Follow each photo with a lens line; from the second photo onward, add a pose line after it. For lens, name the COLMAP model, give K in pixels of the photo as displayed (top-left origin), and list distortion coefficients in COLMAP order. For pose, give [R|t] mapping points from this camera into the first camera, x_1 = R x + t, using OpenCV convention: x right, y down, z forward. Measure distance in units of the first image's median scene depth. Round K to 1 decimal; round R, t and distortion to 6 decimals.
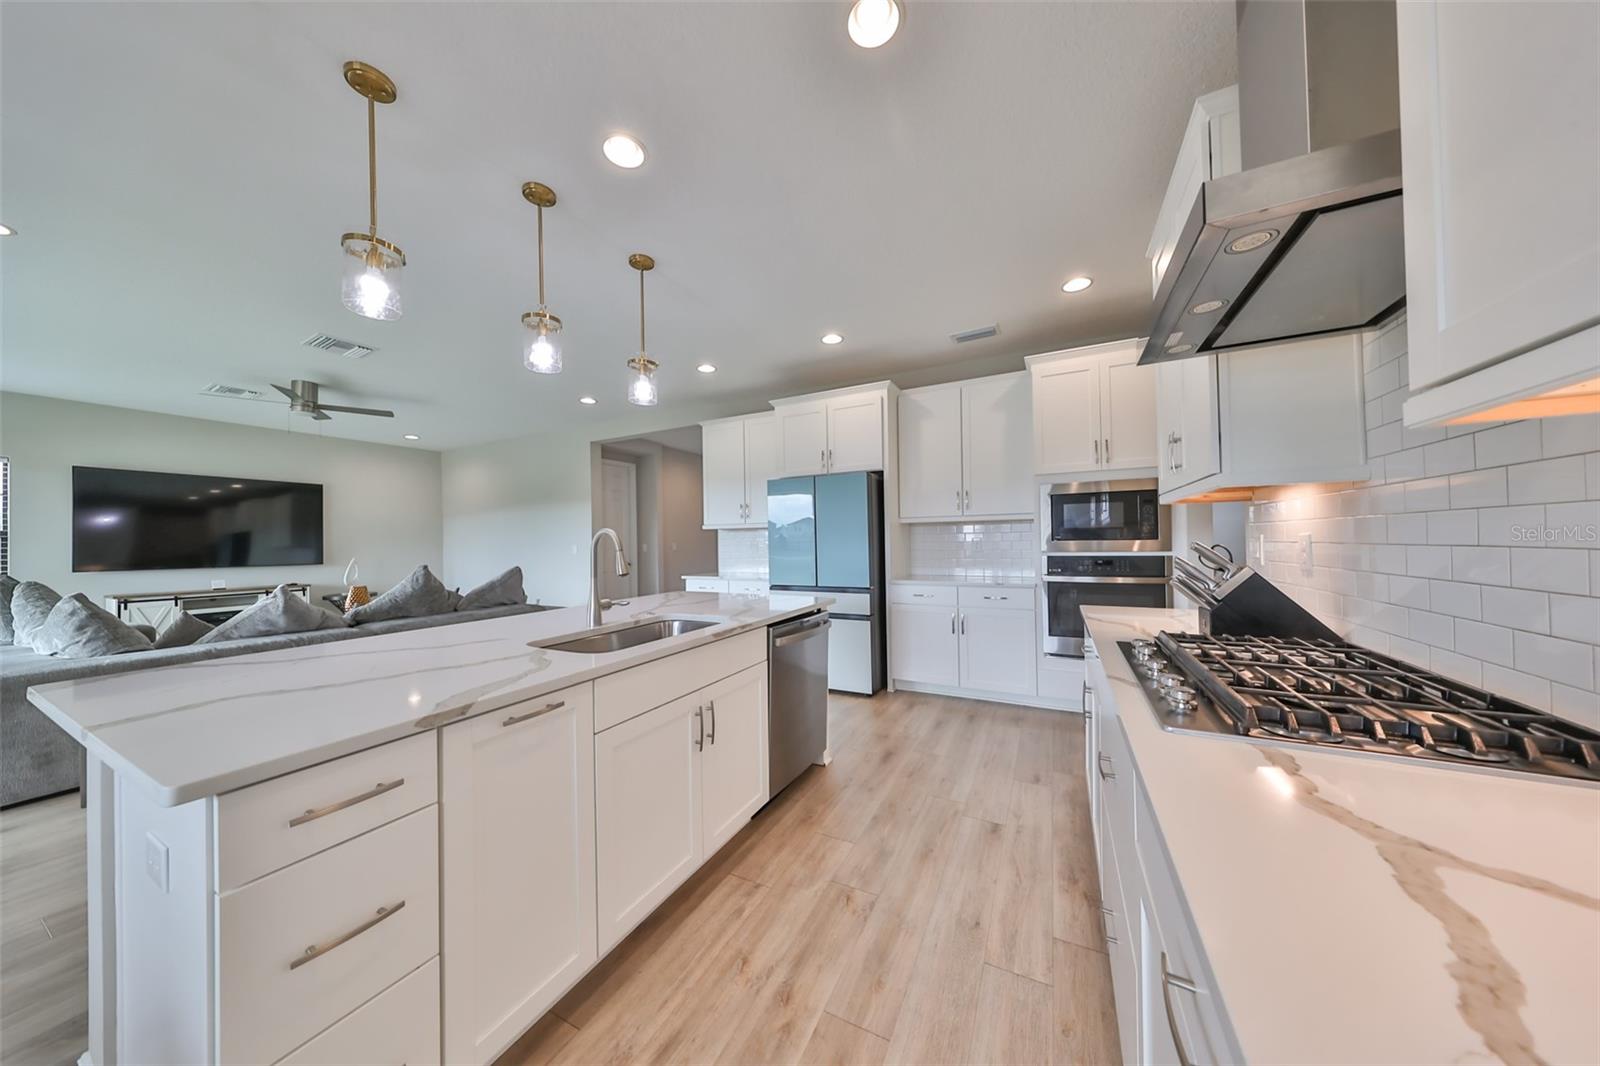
lens RADIAL K [[498.7, 0, 797.3], [0, 498.7, 534.5], [0, 0, 1]] dist [-0.003089, 0.000759]
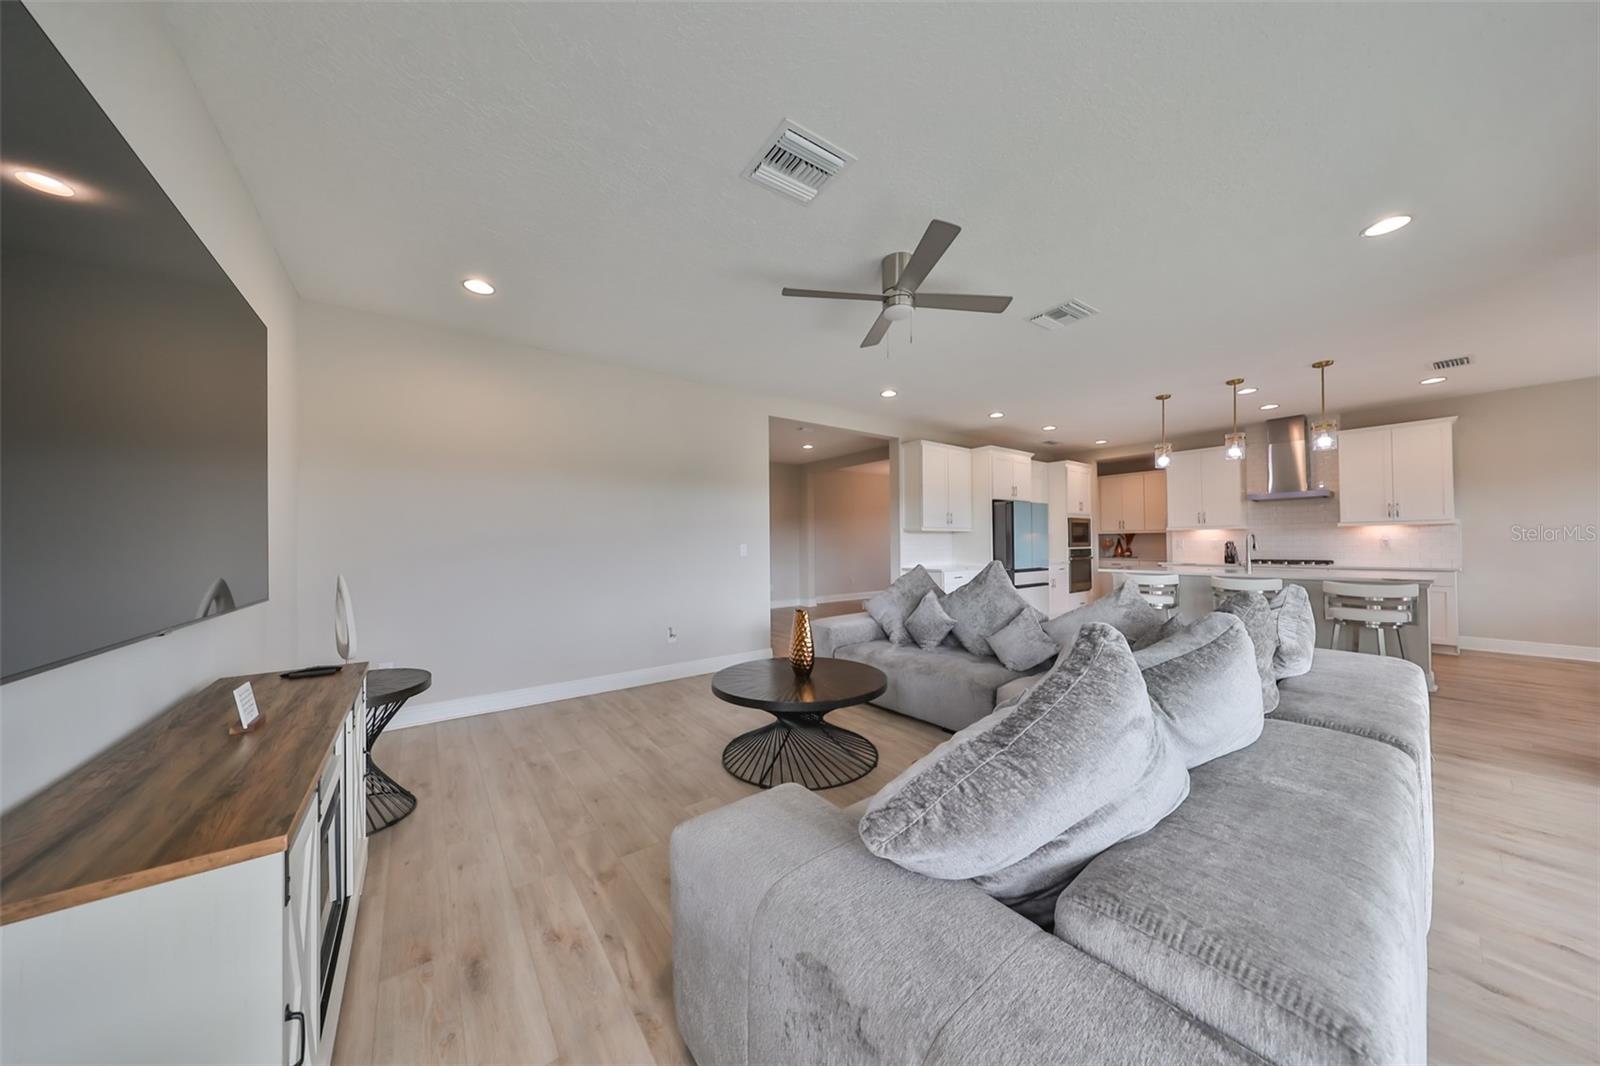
lens RADIAL K [[498.7, 0, 824.3], [0, 498.7, 541.3], [0, 0, 1]] dist [-0.003089, 0.000759]
pose [[0.399742, 0.016884, 0.916472, -2.483711], [-0.007049, 0.999857, -0.015345, 0.062498], [-0.916600, -0.000326, 0.399804, 1.344784]]
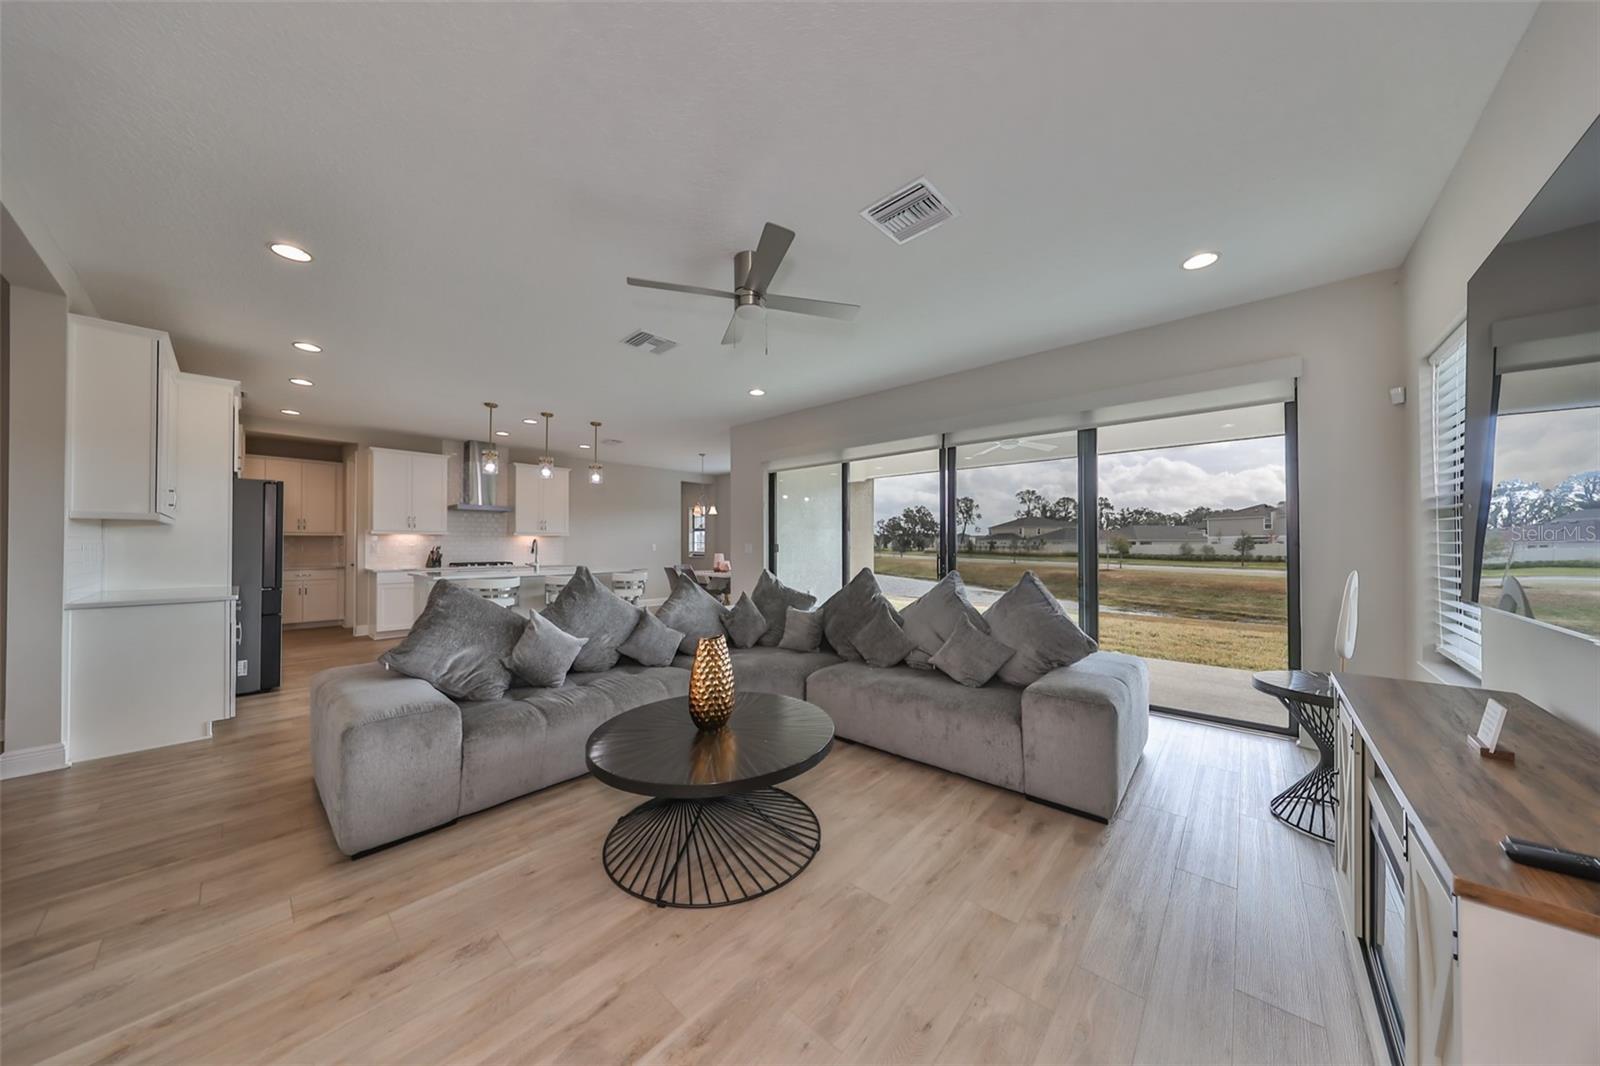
lens RADIAL K [[498.7, 0, 799.9], [0, 498.7, 536.3], [0, 0, 1]] dist [-0.003089, 0.000759]
pose [[-0.965308, 0.020200, 0.260332, -1.918663], [0.012232, 0.999407, -0.032192, 0.064450], [-0.260827, -0.027891, -0.964982, 2.422603]]
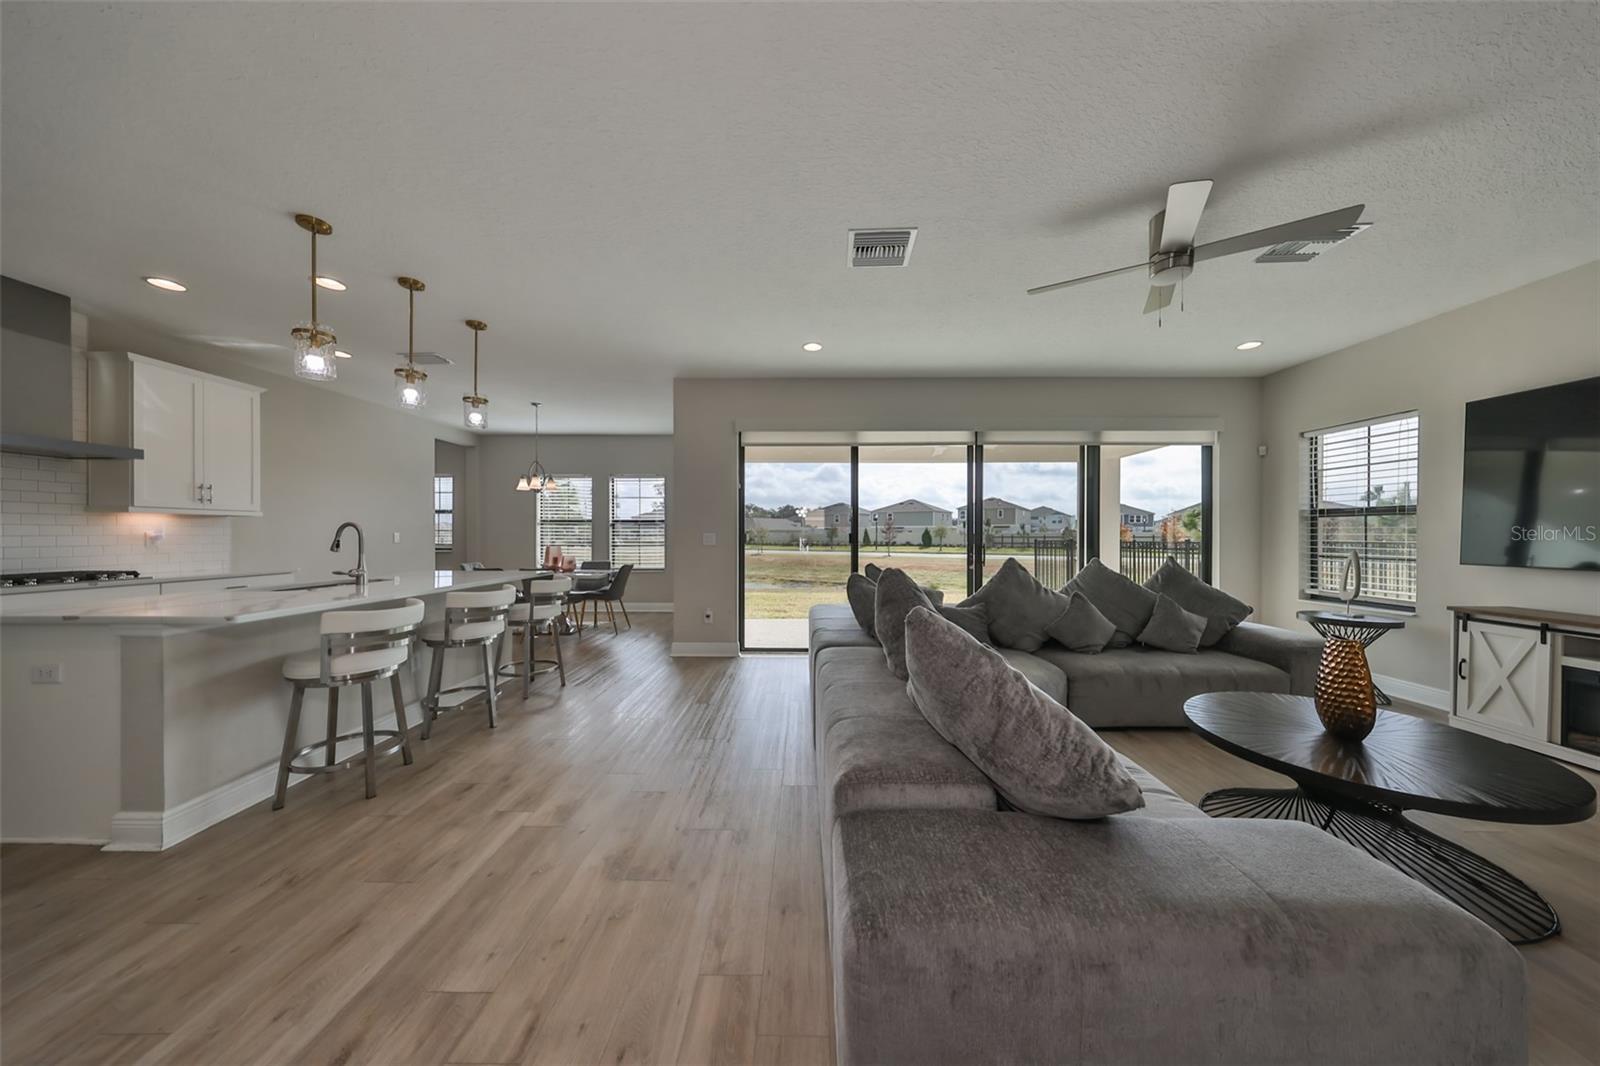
lens RADIAL K [[498.7, 0, 796.8], [0, 498.7, 540.9], [0, 0, 1]] dist [-0.003089, 0.000759]
pose [[-0.895192, 0.020828, -0.445193, -0.645134], [0.017650, 0.999781, 0.011282, 0.037607], [0.445330, 0.002242, -0.895364, 2.045291]]
